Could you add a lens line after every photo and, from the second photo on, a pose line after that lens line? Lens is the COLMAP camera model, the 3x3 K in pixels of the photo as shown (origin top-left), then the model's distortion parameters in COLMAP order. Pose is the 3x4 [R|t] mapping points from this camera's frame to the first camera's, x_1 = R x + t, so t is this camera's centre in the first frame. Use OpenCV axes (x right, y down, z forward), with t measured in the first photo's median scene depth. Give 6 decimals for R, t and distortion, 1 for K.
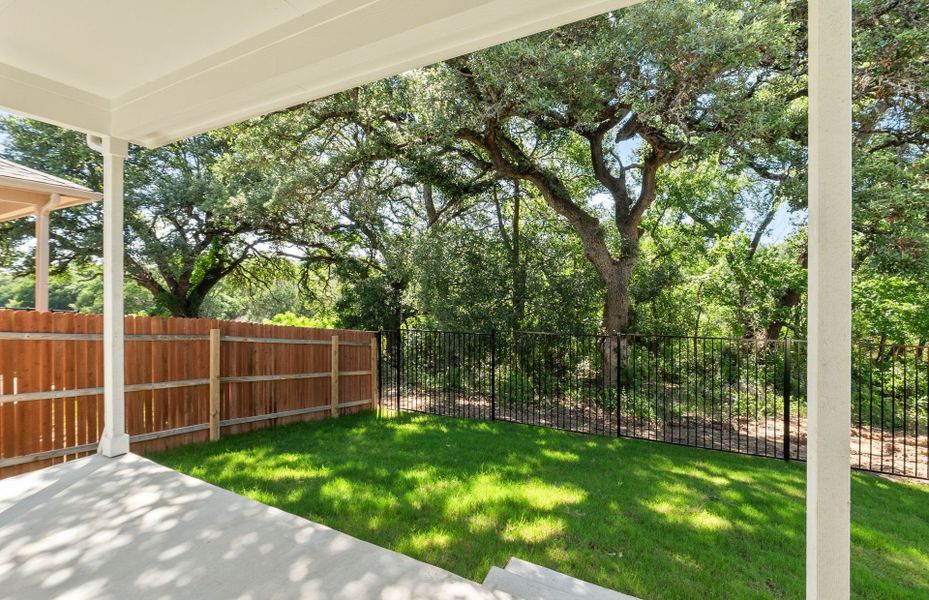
lens RADIAL K [[386.9, 0, 455.0], [0, 386.9, 290.8], [0, 0, 1]] dist [-0.007940, -0.001031]
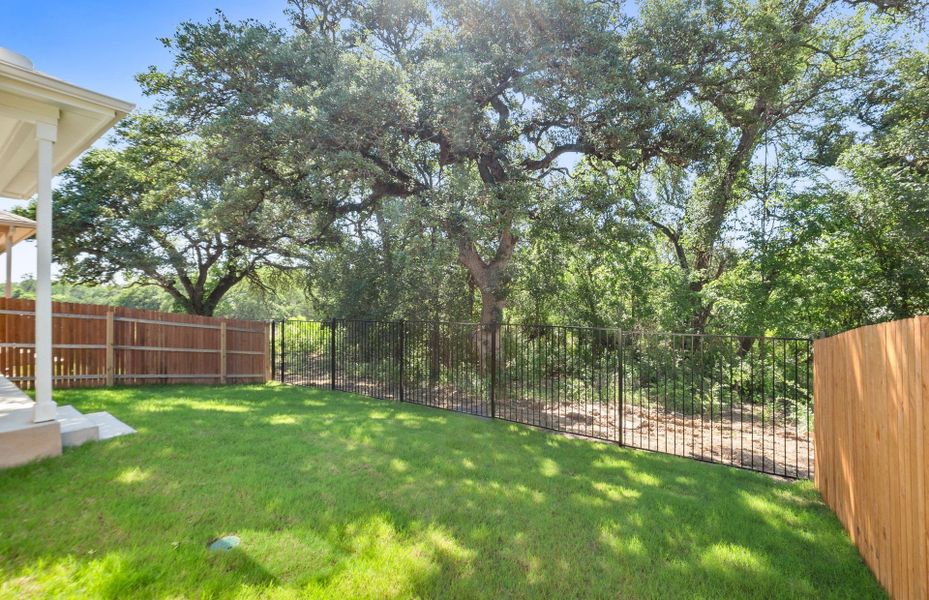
lens RADIAL K [[390.0, 0, 445.6], [0, 390.0, 300.6], [0, 0, 1]] dist [-0.001263, -0.001219]
pose [[0.986534, -0.001578, -0.163550, 0.705578], [0.001607, 0.999999, 0.000045, 0.043587], [0.163550, -0.000307, 0.986535, -0.217343]]
